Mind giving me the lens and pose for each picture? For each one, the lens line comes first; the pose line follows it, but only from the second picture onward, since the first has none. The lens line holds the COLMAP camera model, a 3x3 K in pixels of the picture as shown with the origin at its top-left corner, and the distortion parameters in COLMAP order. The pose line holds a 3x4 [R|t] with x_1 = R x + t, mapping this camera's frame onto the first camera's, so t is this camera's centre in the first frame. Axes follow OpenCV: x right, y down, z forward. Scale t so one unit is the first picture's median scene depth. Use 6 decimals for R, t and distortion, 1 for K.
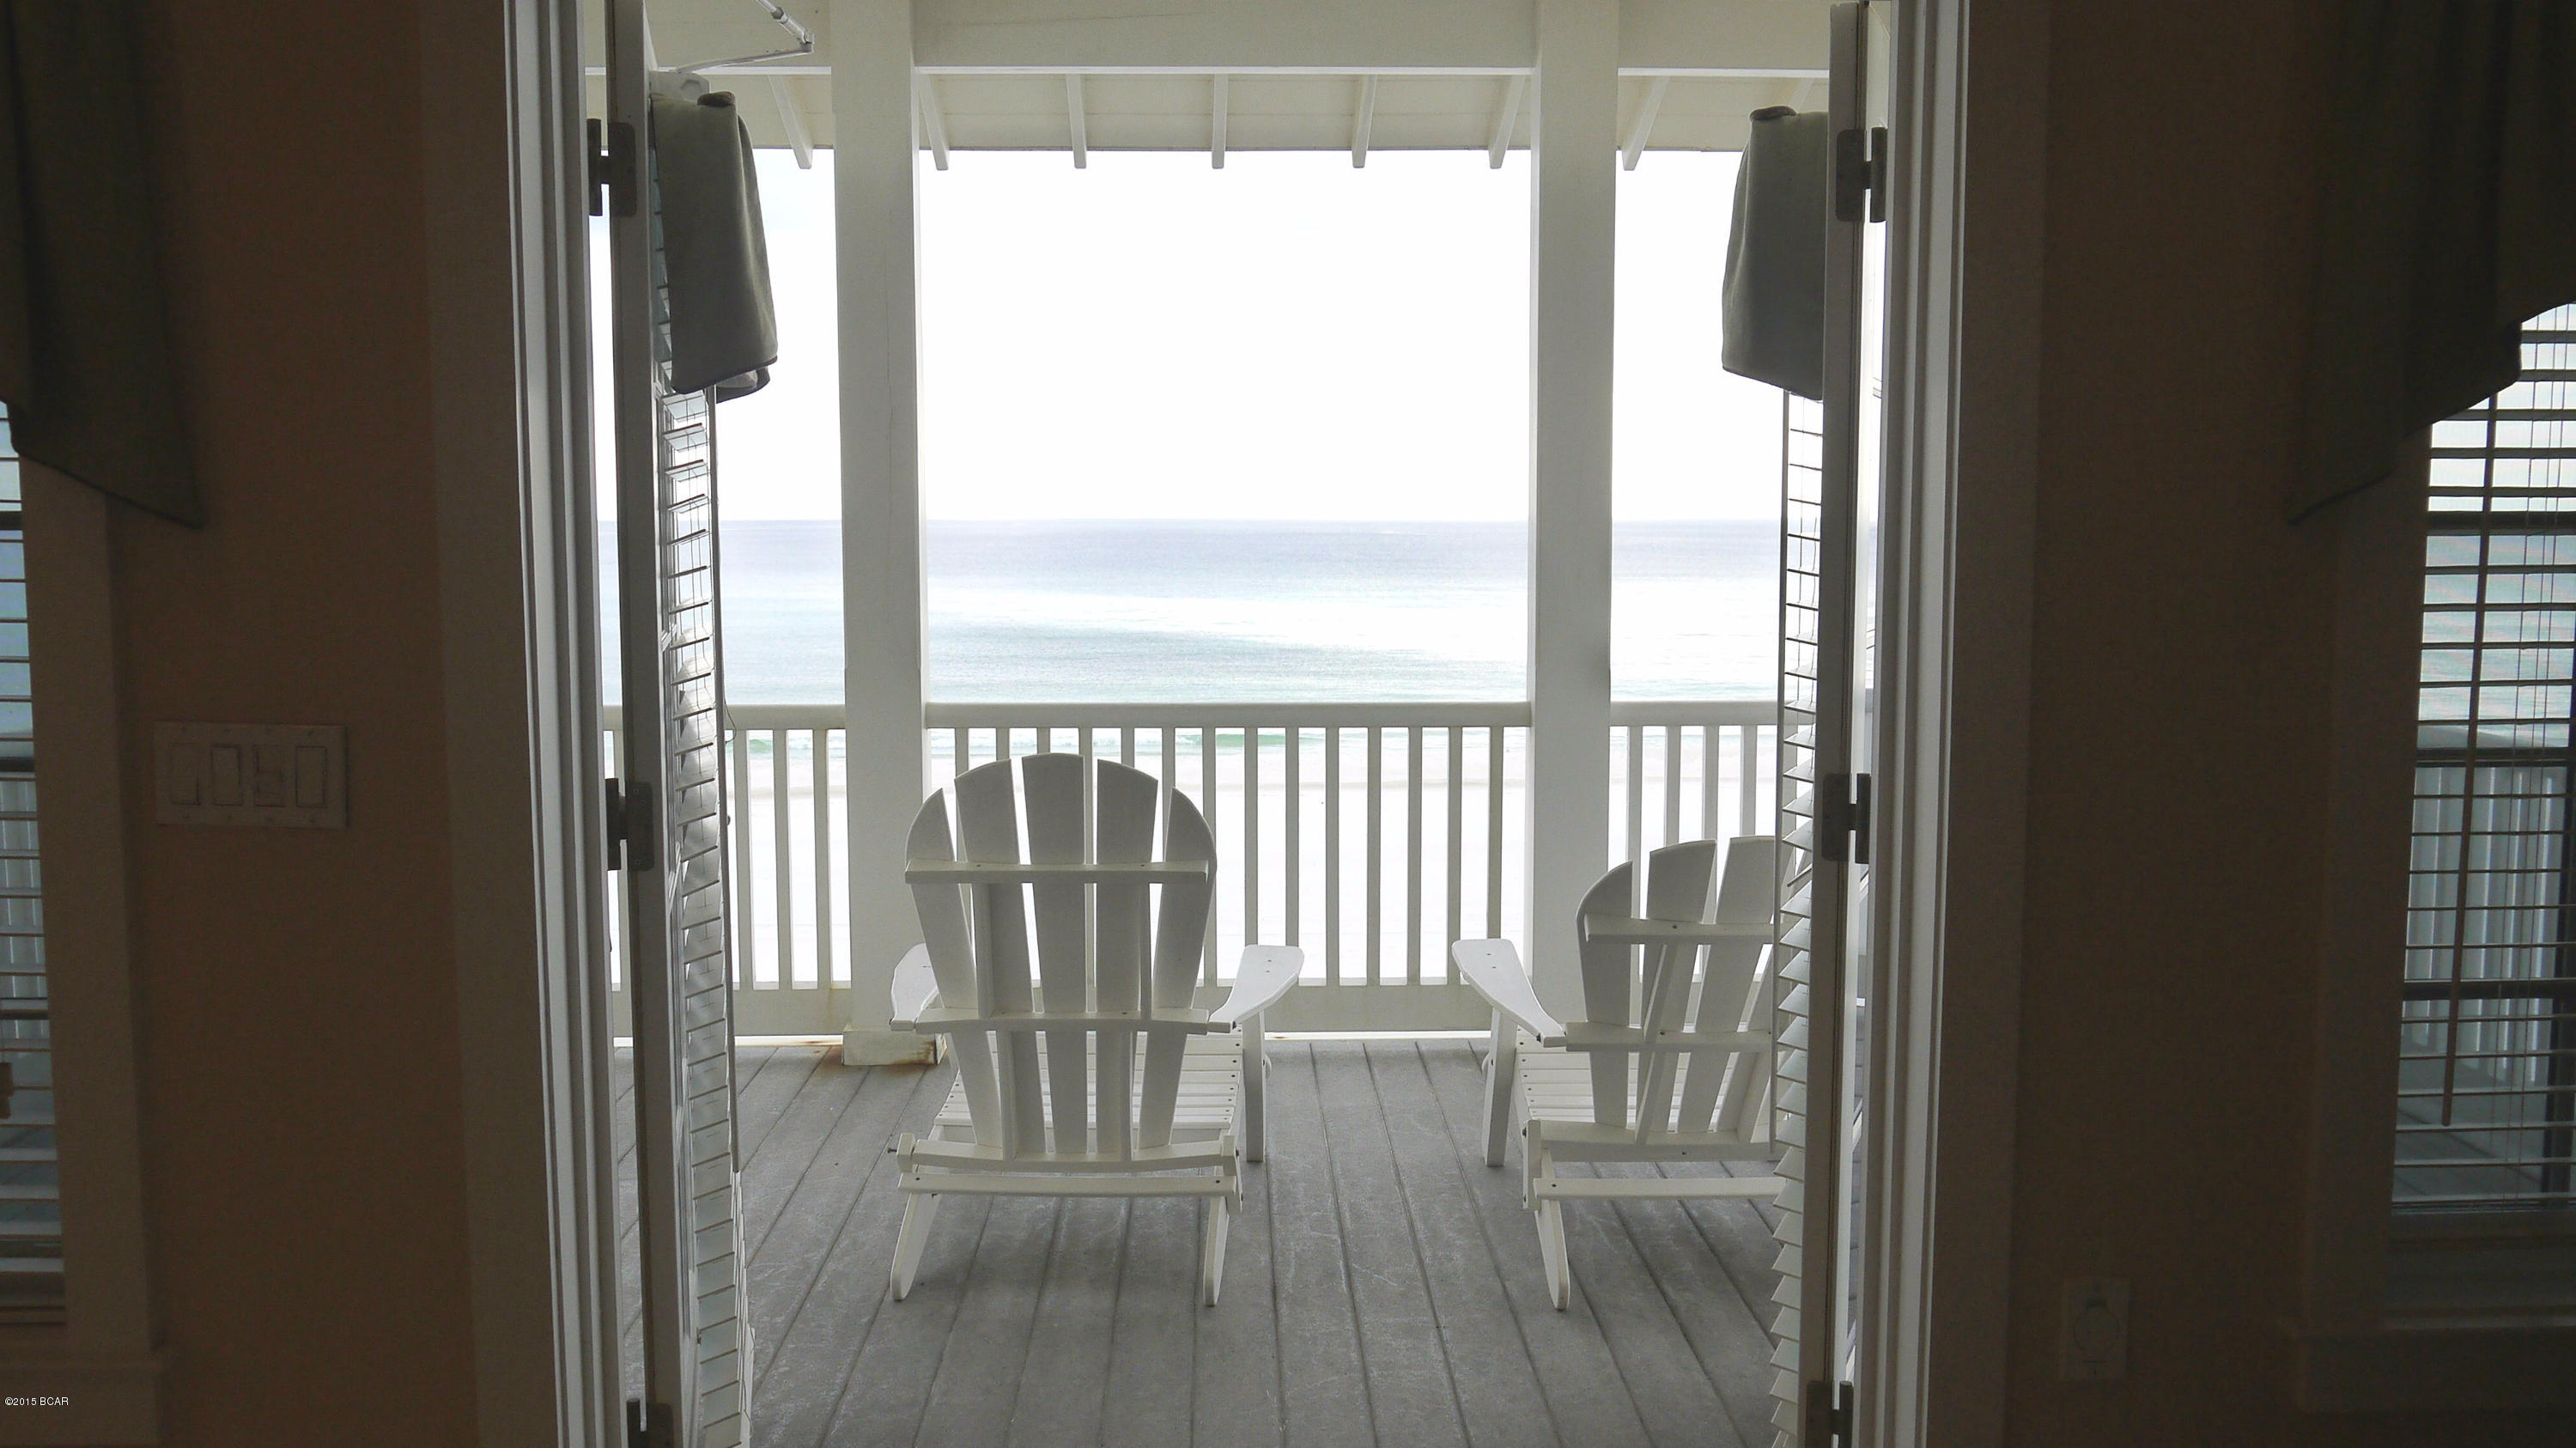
lens RADIAL K [[2144.9, 0, 1293.1], [0, 2144.9, 724.1], [0, 0, 1]] dist [0.006313, -0.001439]
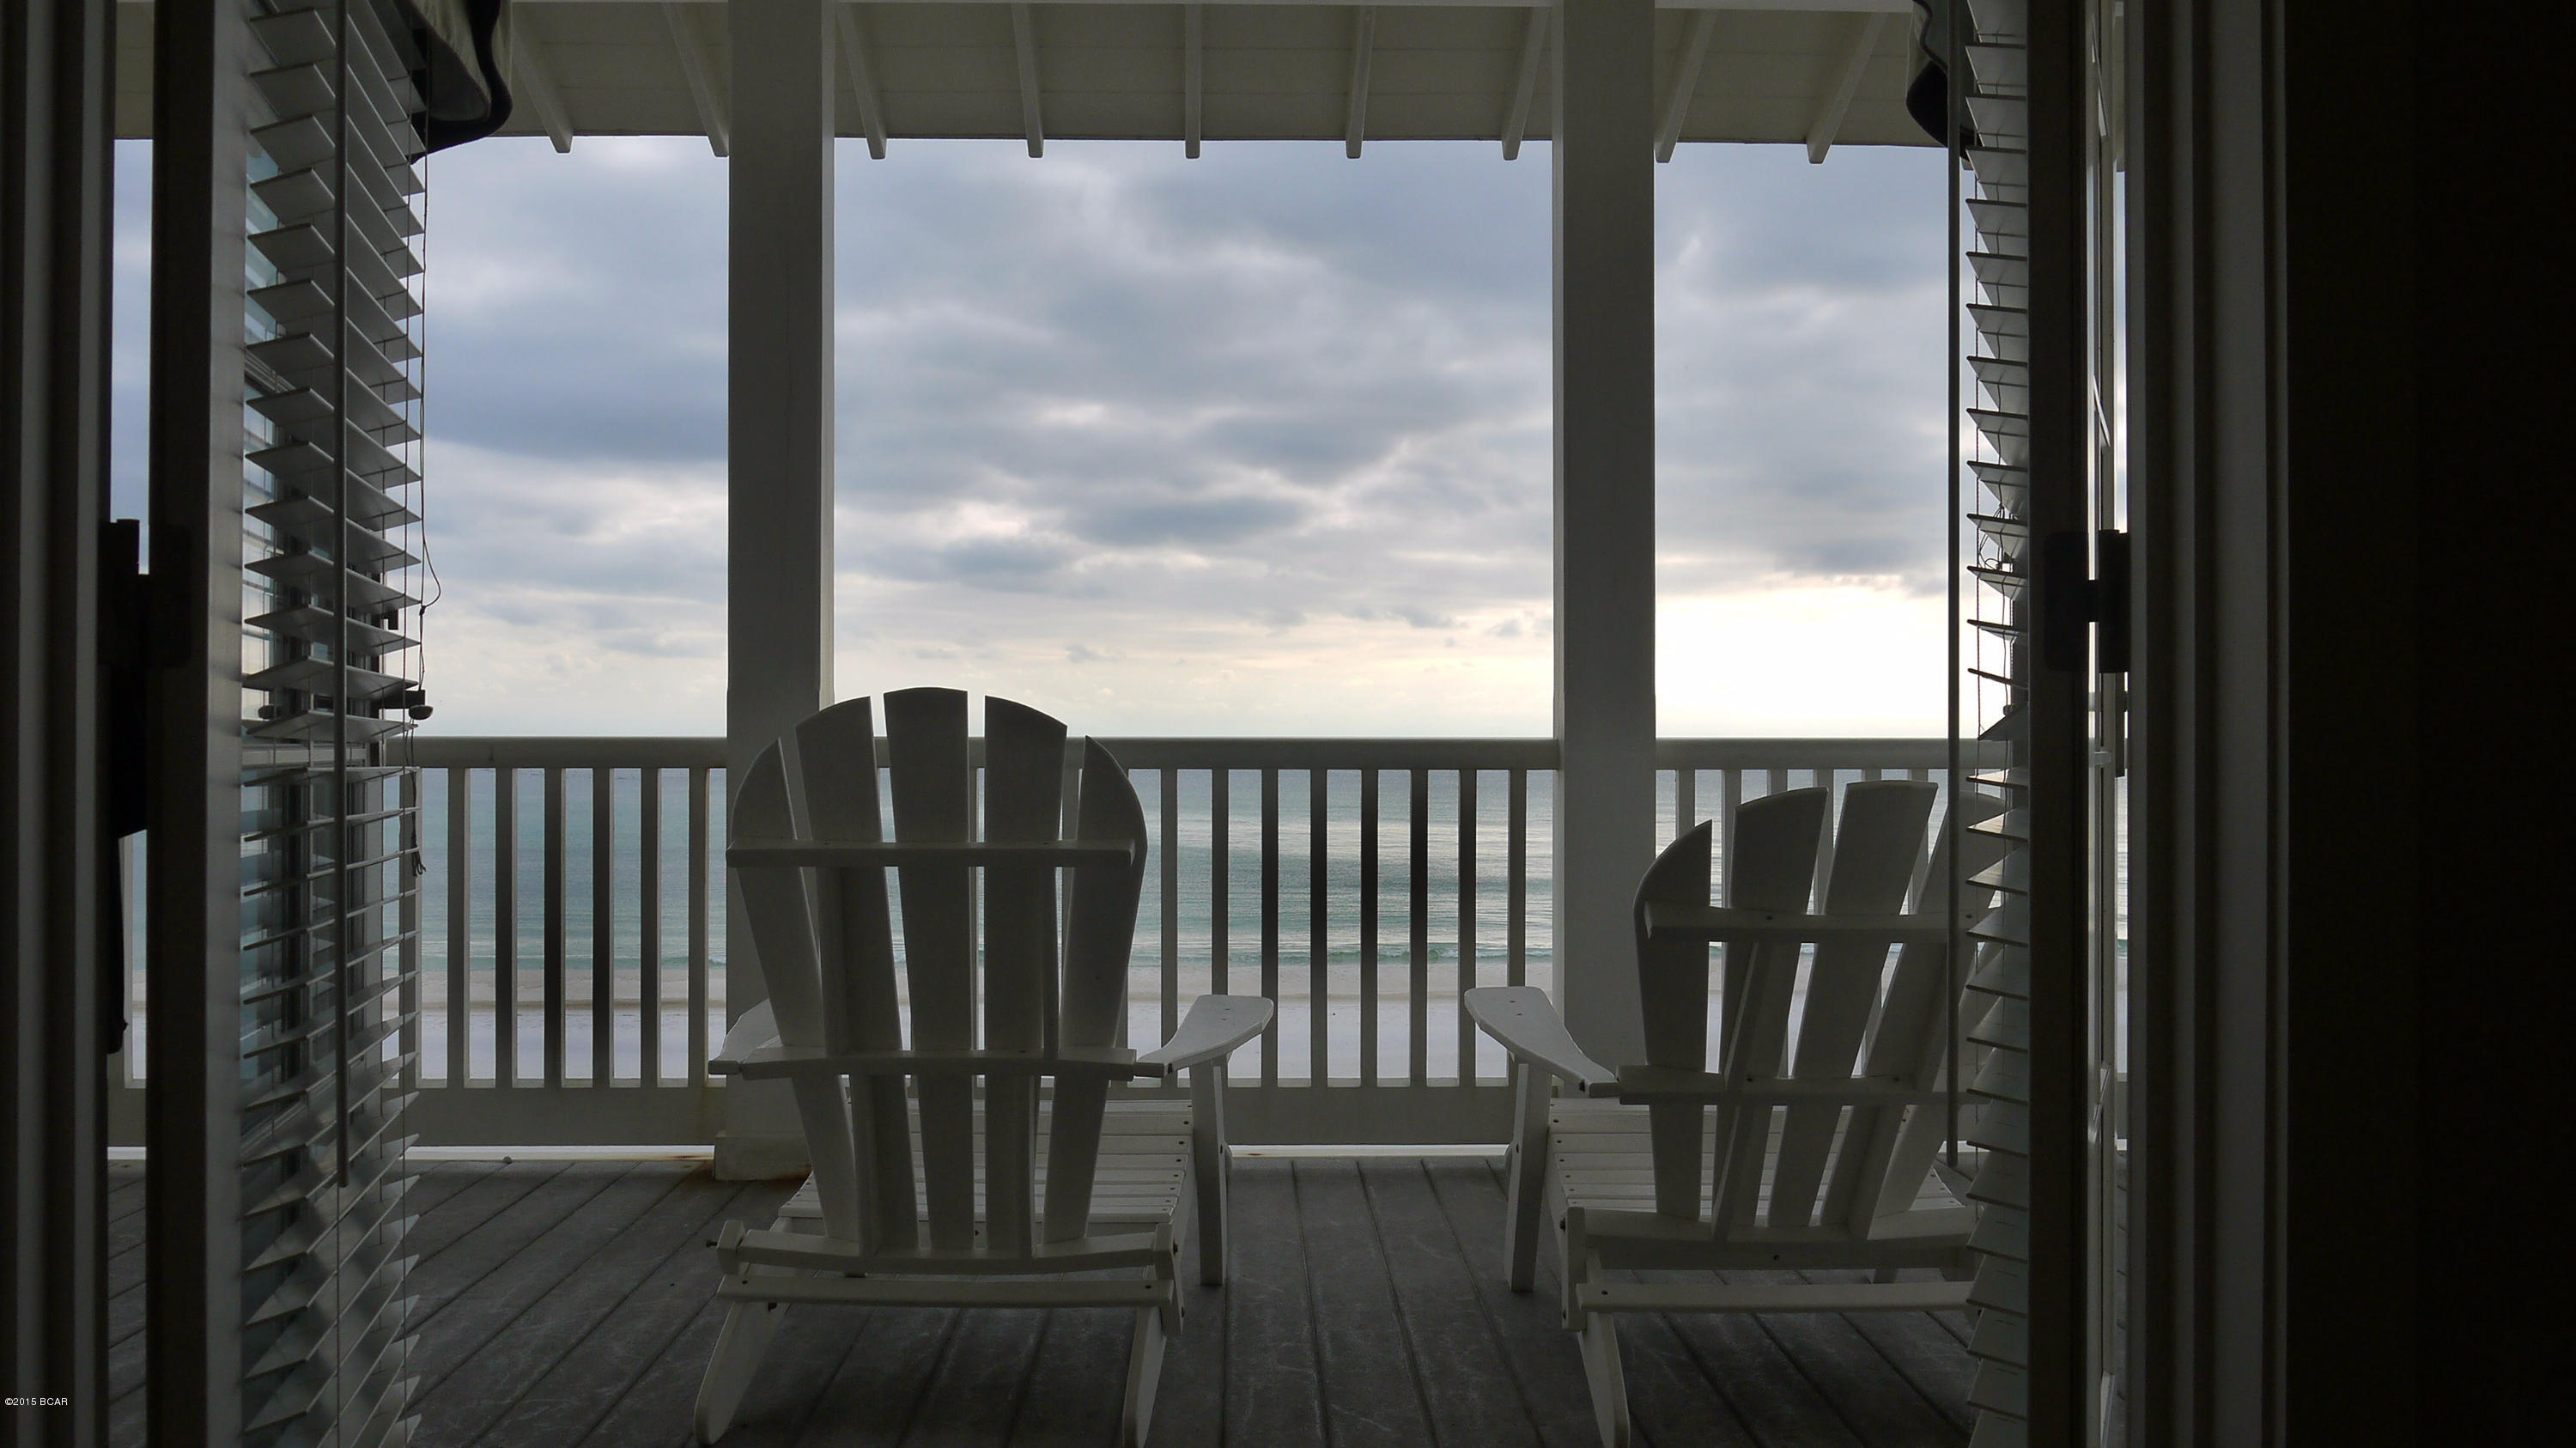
lens RADIAL K [[2144.9, 0, 1281.6], [0, 2144.9, 726.9], [0, 0, 1]] dist [0.006313, -0.001439]
pose [[0.999932, 0.001781, -0.011561, 0.018228], [-0.002948, 0.994805, -0.101756, 0.092861], [0.011320, 0.101783, 0.994742, 0.235916]]
